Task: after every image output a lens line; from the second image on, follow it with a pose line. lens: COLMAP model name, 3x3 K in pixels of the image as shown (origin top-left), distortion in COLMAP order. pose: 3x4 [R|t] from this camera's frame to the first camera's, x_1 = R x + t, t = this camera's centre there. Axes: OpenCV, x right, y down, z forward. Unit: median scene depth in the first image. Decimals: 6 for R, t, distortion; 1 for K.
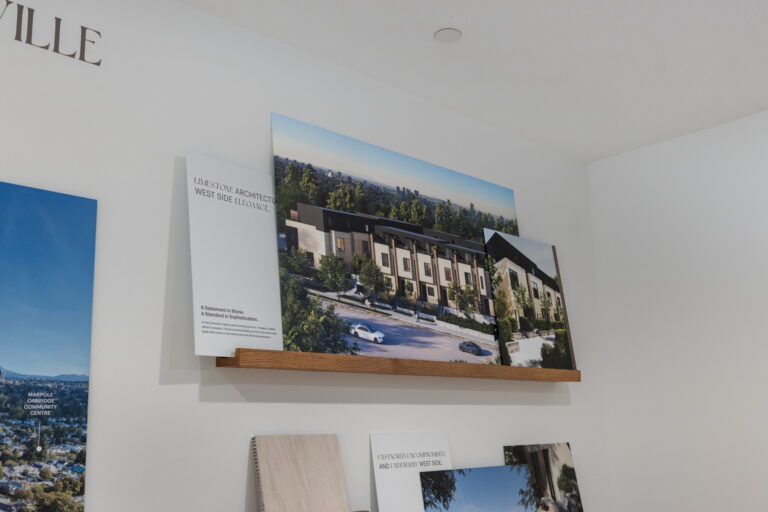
lens RADIAL K [[741.5, 0, 383.9], [0, 741.5, 297.3], [0, 0, 1]] dist [0.001822, 0.002067]
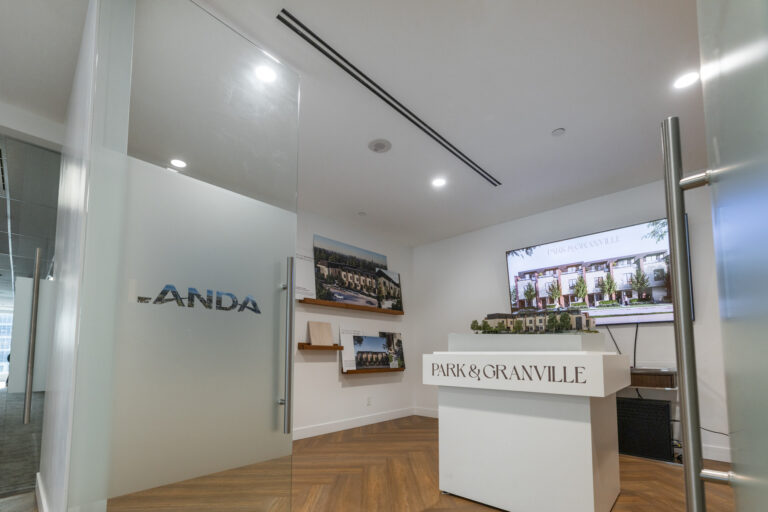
lens RADIAL K [[343.0, 0, 382.9], [0, 343.0, 327.2], [0, 0, 1]] dist [-0.000423, -0.000028]
pose [[0.996807, 0.026116, 0.075452, 0.063350], [-0.033400, 0.994729, 0.096945, 0.025991], [-0.072523, -0.099156, 0.992426, -0.646687]]
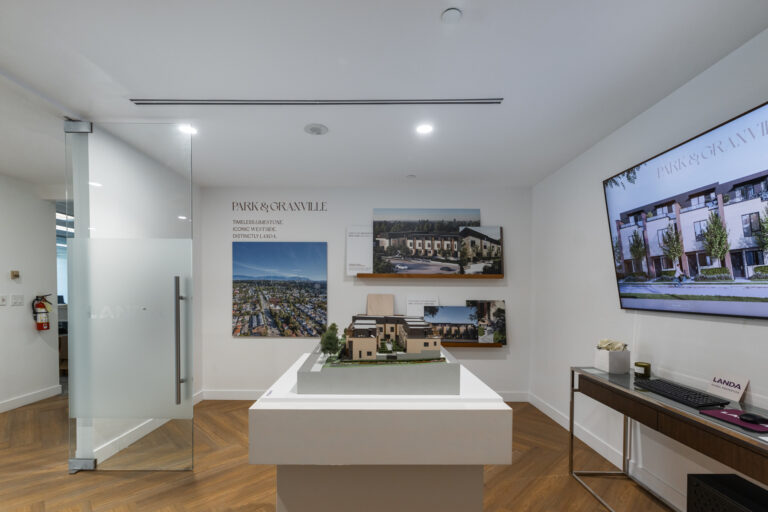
lens RADIAL K [[342.4, 0, 380.7], [0, 342.4, 297.8], [0, 0, 1]] dist [0.000048, 0.000075]
pose [[0.736823, 0.043908, -0.674659, 0.929401], [0.094644, 0.981364, 0.167234, -0.082486], [0.669429, -0.187074, 0.718936, -0.257951]]
